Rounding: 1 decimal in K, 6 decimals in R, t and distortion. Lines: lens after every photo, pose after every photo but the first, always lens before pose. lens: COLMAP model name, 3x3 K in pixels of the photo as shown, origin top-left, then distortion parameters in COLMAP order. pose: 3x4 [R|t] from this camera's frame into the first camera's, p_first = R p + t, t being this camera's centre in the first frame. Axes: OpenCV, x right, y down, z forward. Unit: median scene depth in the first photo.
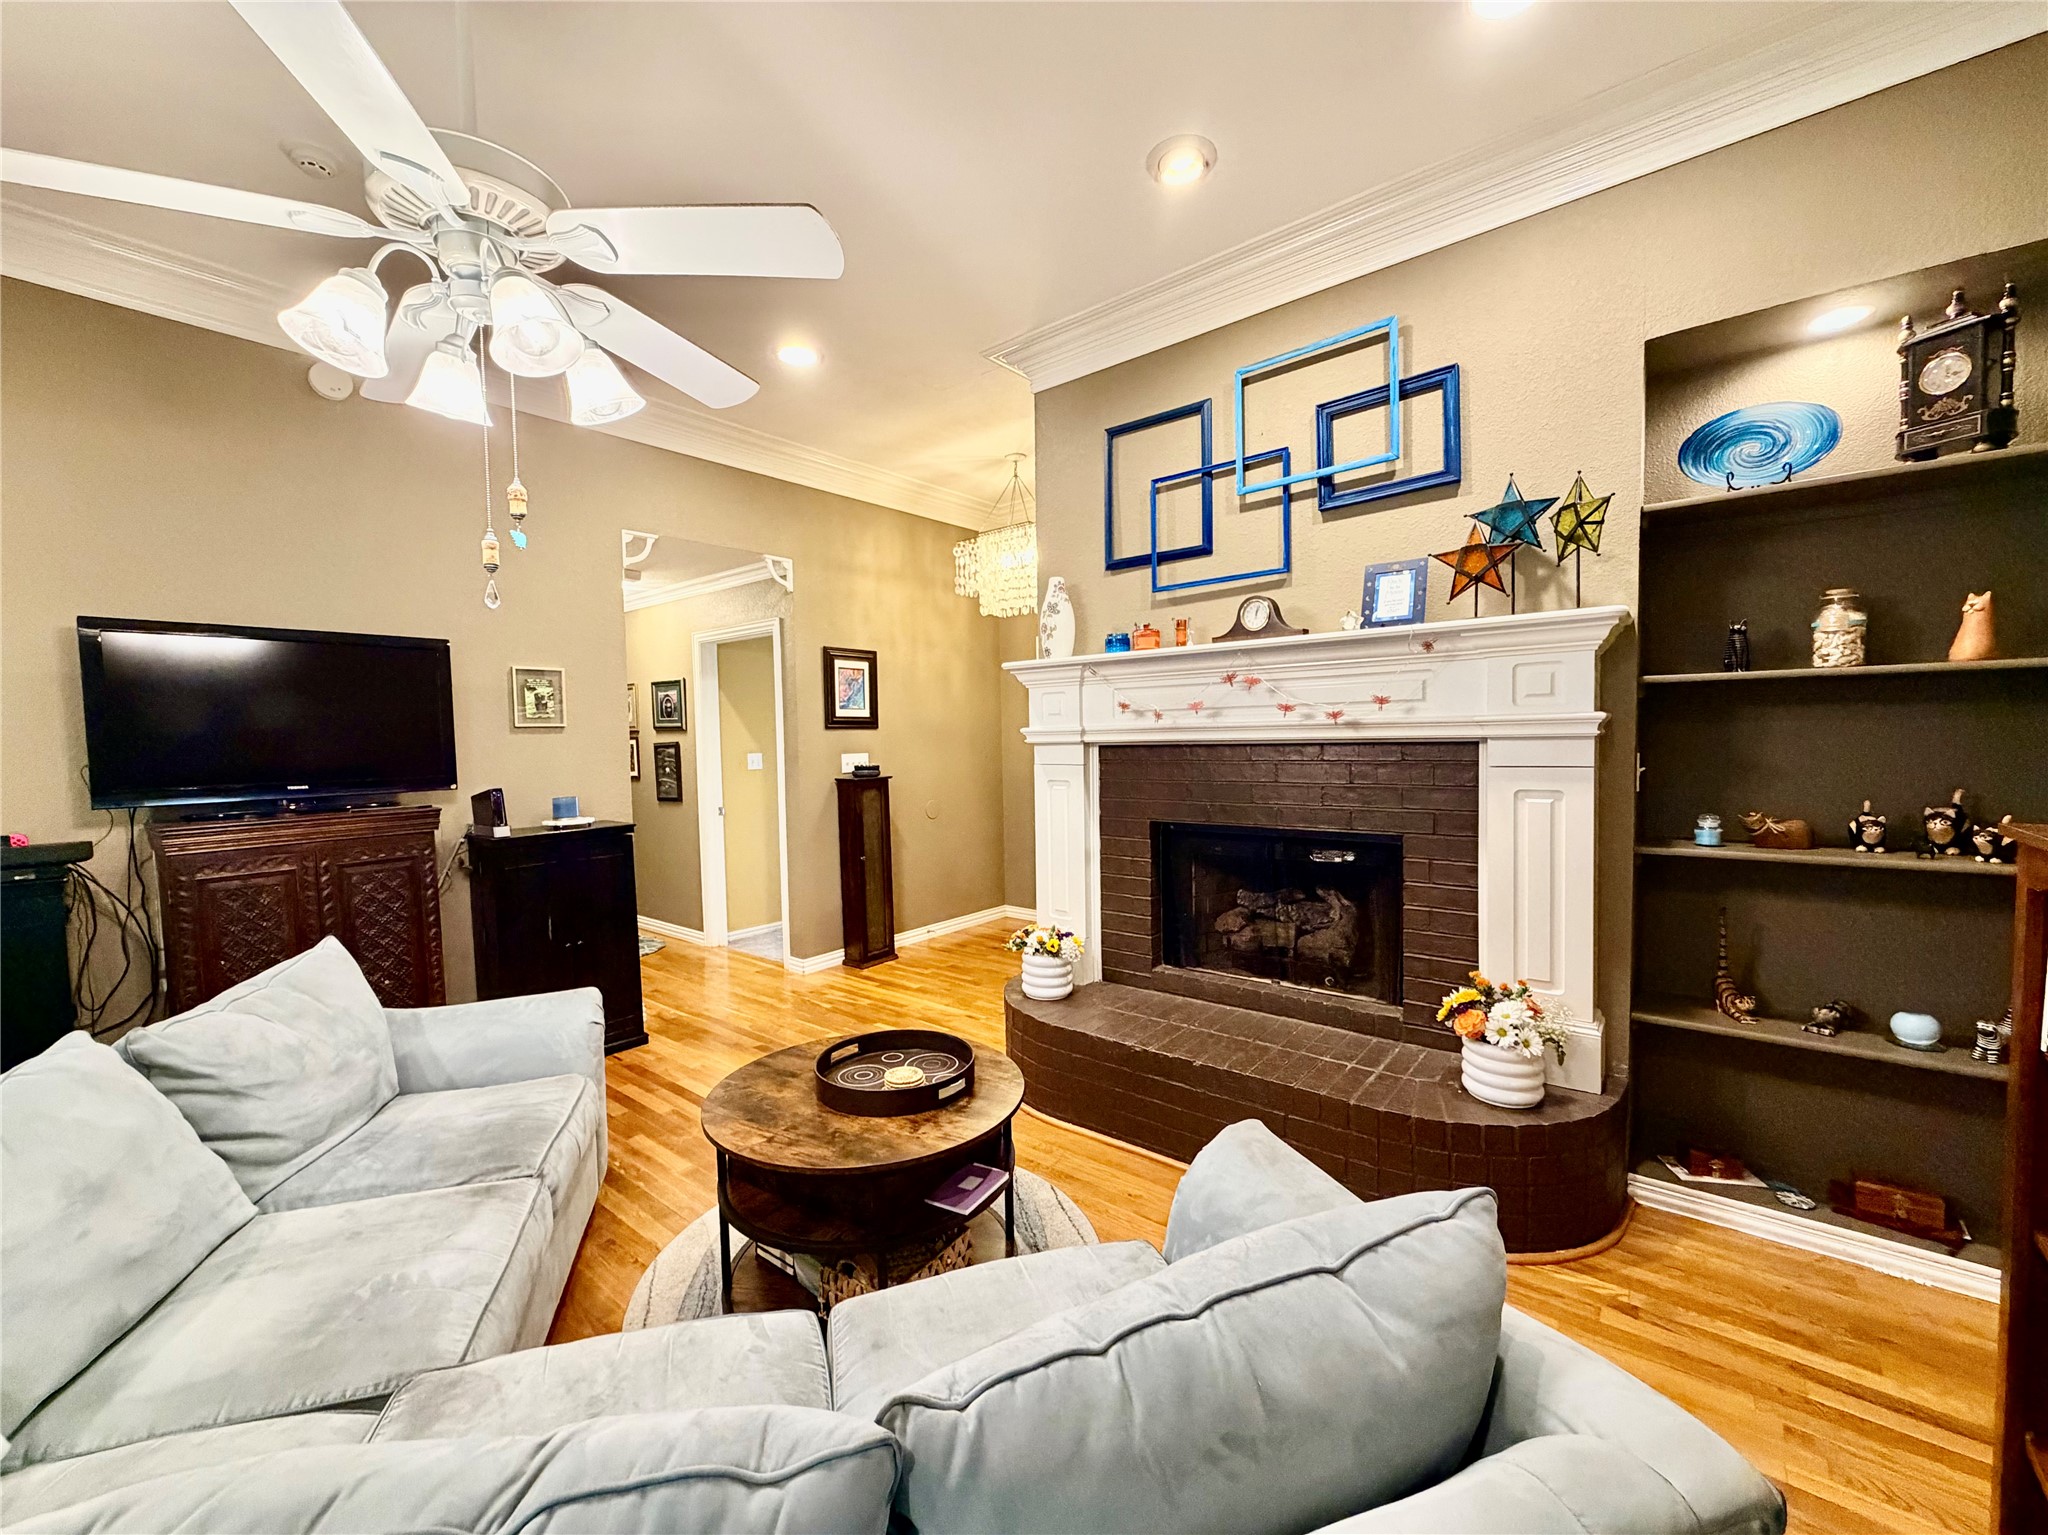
lens RADIAL K [[814.3, 0, 1019.3], [0, 814.3, 773.1], [0, 0, 1]] dist [-0.000774, 0.000182]
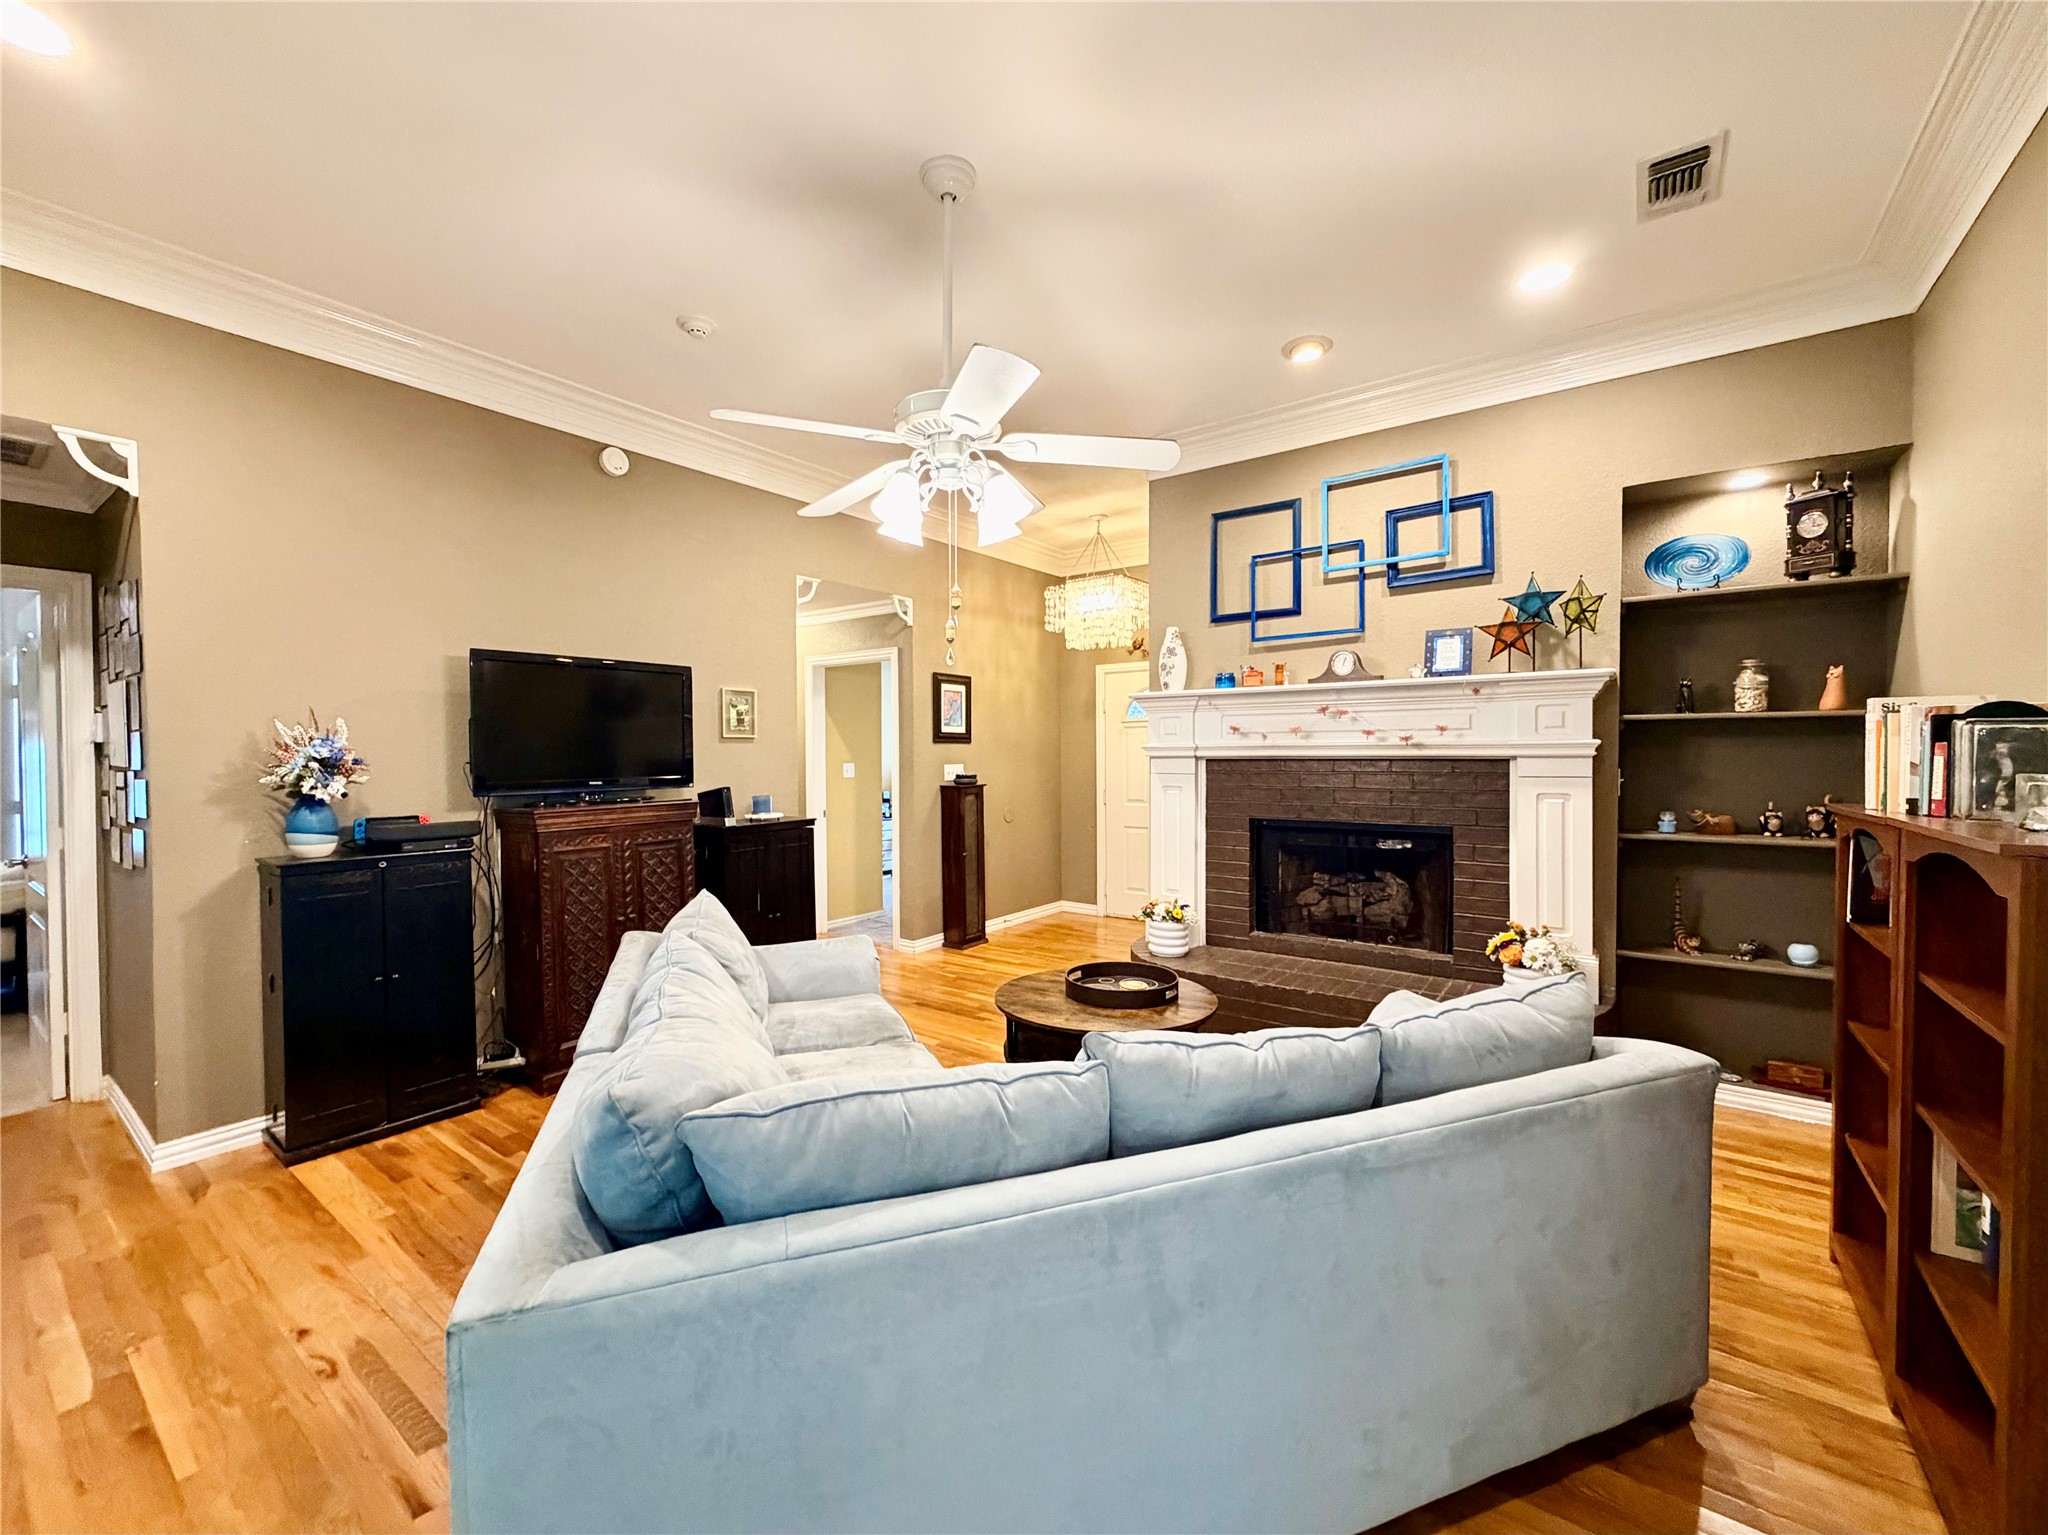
lens RADIAL K [[814.3, 0, 1030.8], [0, 814.3, 764.9], [0, 0, 1]] dist [-0.000774, 0.000182]
pose [[0.998485, 0.013640, 0.053311, -0.313207], [-0.012021, 0.999460, -0.030571, 0.022695], [-0.053699, 0.029884, 0.998110, -0.334014]]
